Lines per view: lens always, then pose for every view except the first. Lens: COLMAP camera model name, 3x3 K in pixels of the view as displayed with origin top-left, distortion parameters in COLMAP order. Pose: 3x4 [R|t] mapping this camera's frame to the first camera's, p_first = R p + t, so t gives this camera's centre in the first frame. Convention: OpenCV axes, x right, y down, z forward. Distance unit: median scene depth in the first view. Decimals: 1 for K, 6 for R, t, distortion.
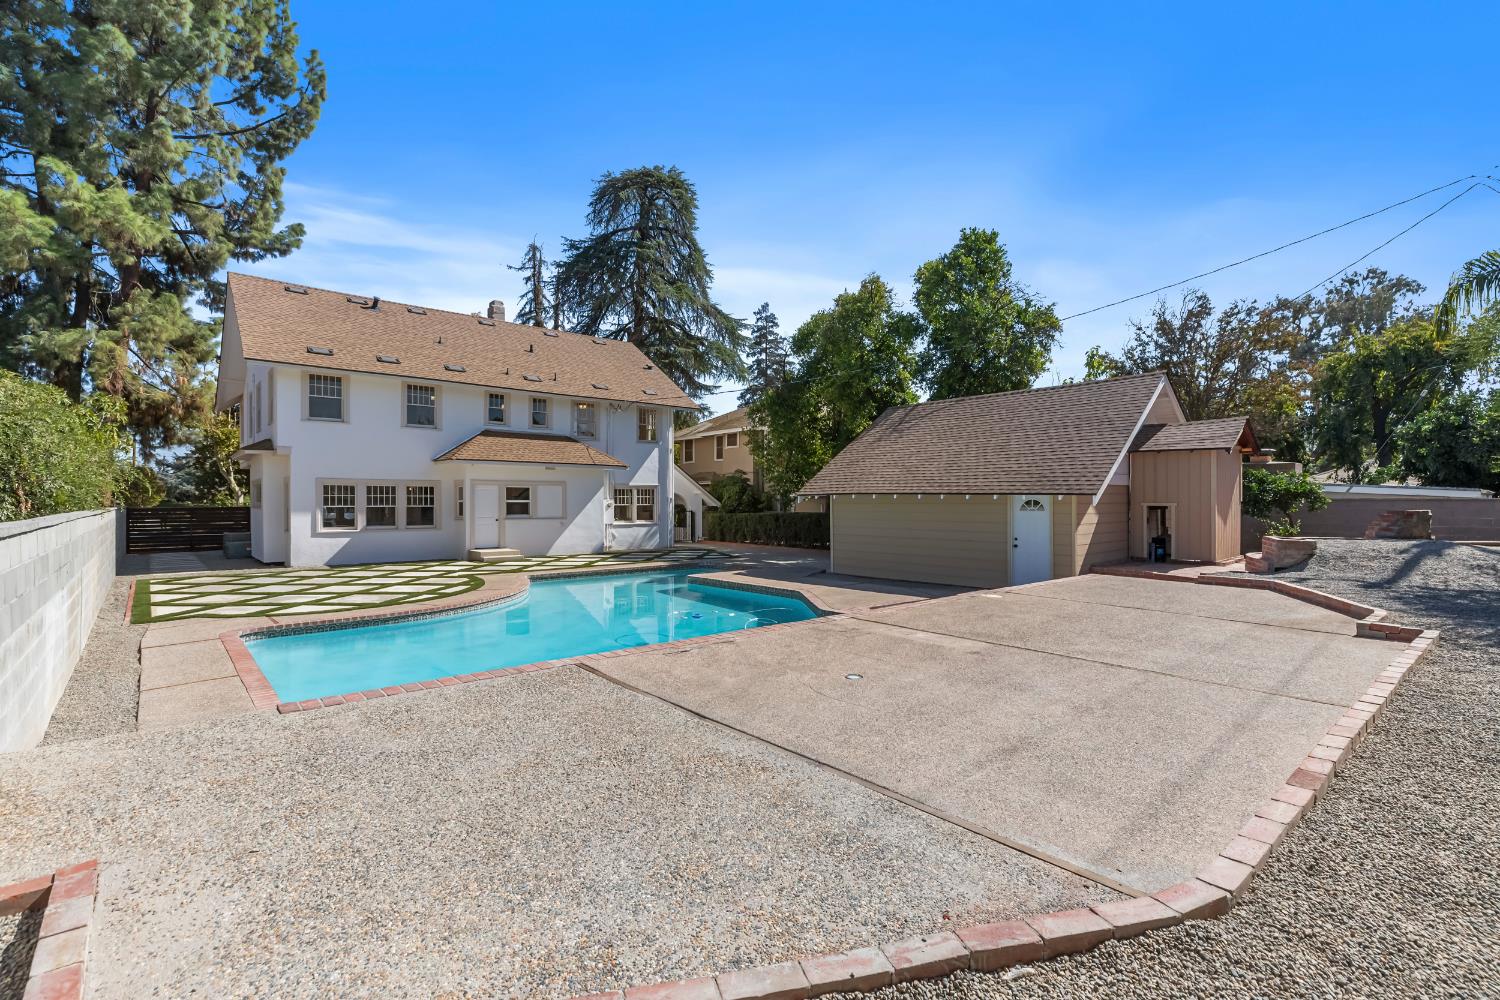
lens RADIAL K [[676.6, 0, 758.7], [0, 676.6, 501.7], [0, 0, 1]] dist [0.003333, -0.000476]
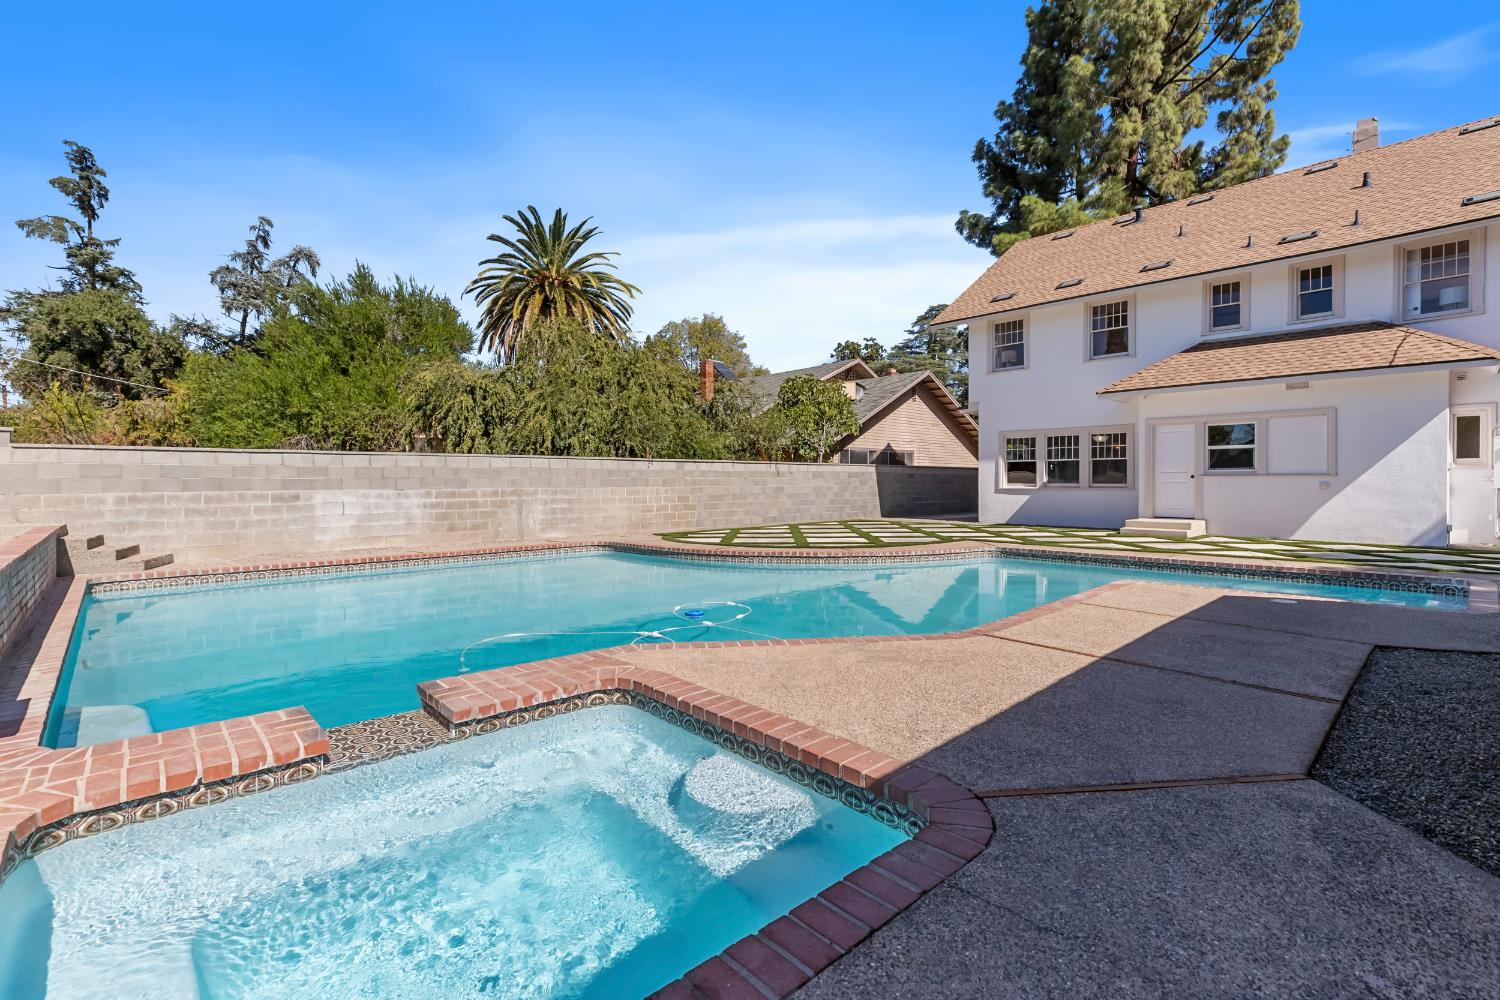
lens RADIAL K [[676.6, 0, 756.5], [0, 676.6, 492.3], [0, 0, 1]] dist [0.003333, -0.000476]
pose [[0.037976, 0.015098, -0.999165, 0.246954], [0.001972, 0.999883, 0.015183, 0.030440], [0.999277, -0.002547, 0.037942, 0.529081]]
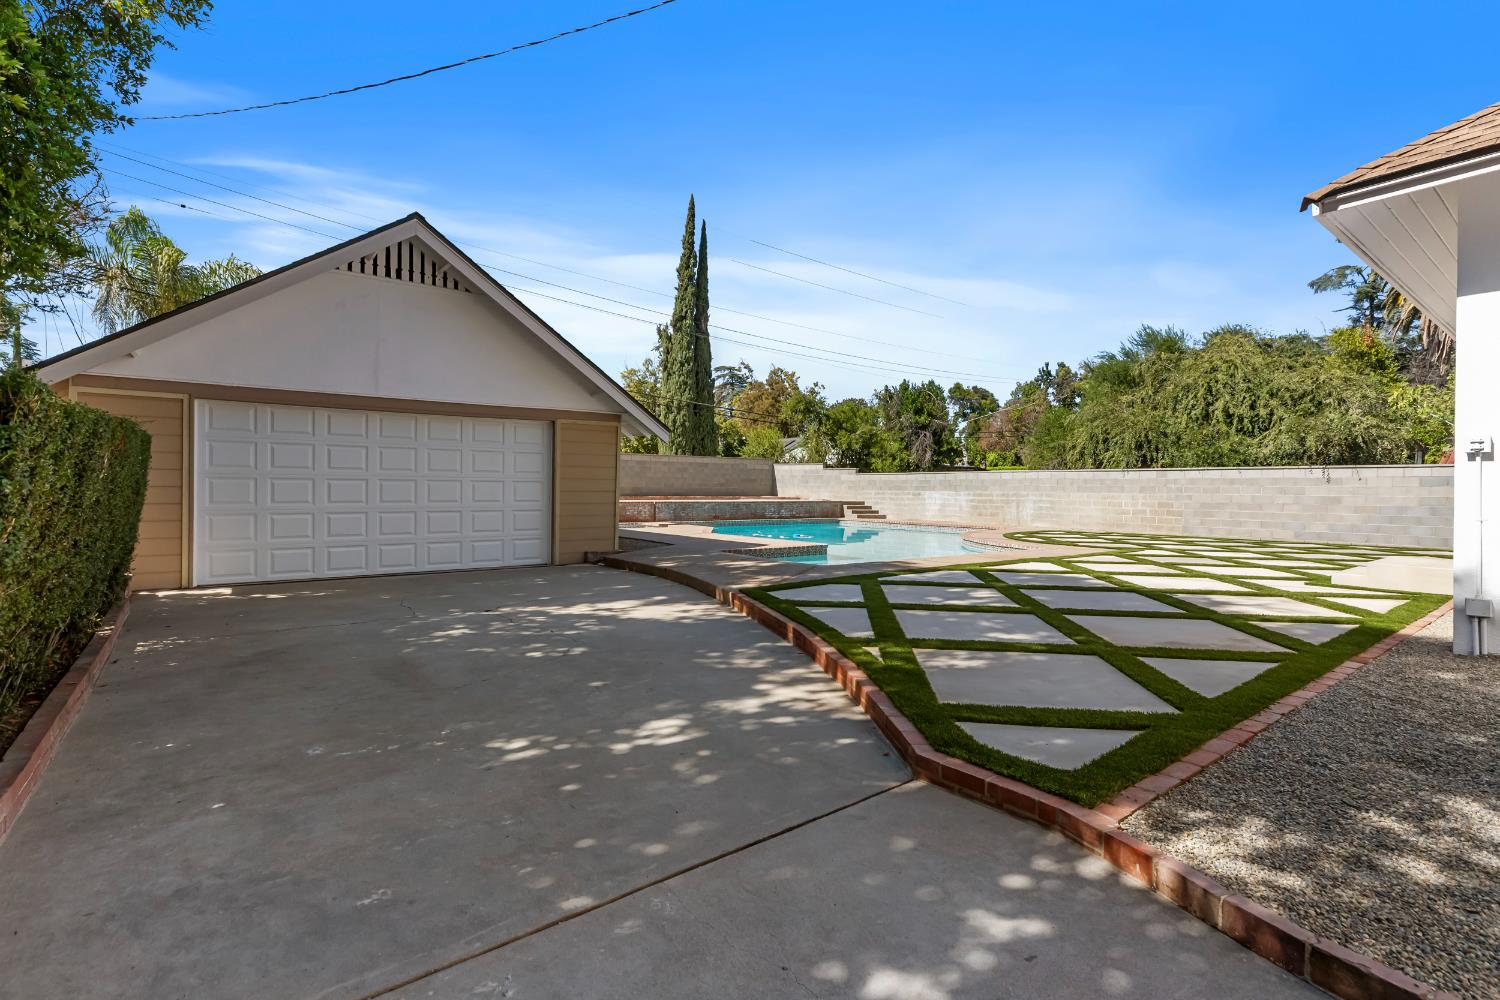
lens RADIAL K [[676.6, 0, 755.8], [0, 676.6, 487.2], [0, 0, 1]] dist [0.003333, -0.000476]
pose [[-0.998339, -0.009841, 0.056770, -0.048123], [-0.009864, 0.999951, -0.000126, 0.032551], [-0.056766, -0.000685, -0.998387, 1.269976]]
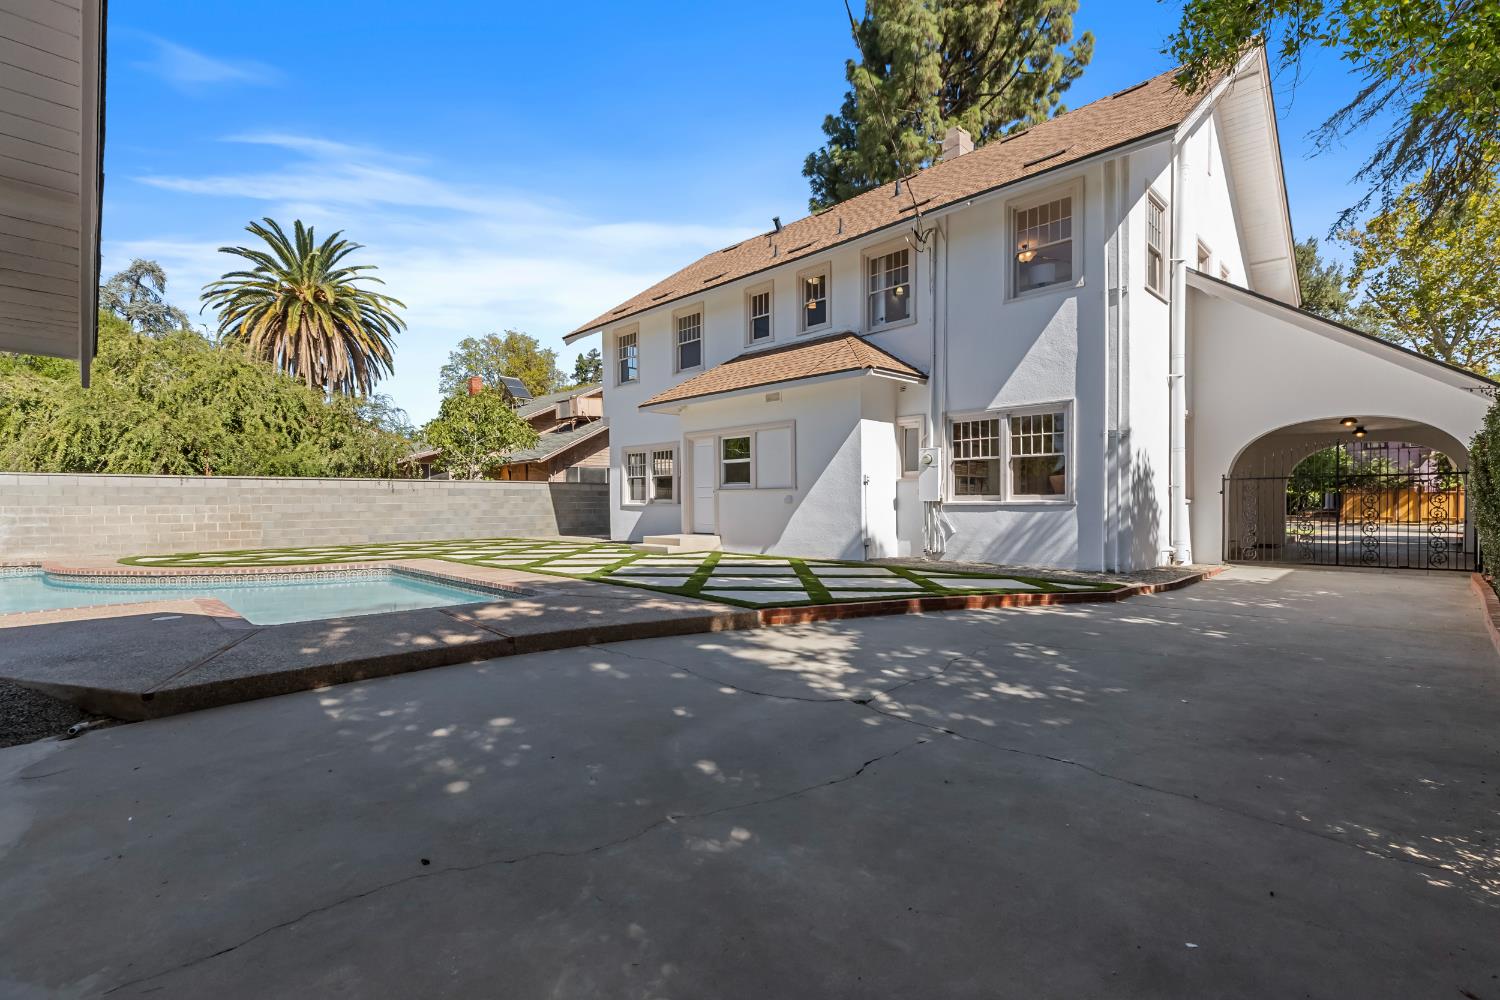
lens RADIAL K [[676.6, 0, 754.9], [0, 676.6, 518.7], [0, 0, 1]] dist [0.003333, -0.000476]
pose [[0.058912, 0.024419, -0.997964, 0.250785], [0.006701, 0.999669, 0.024856, 0.035930], [0.998241, -0.008152, 0.058729, 0.960616]]
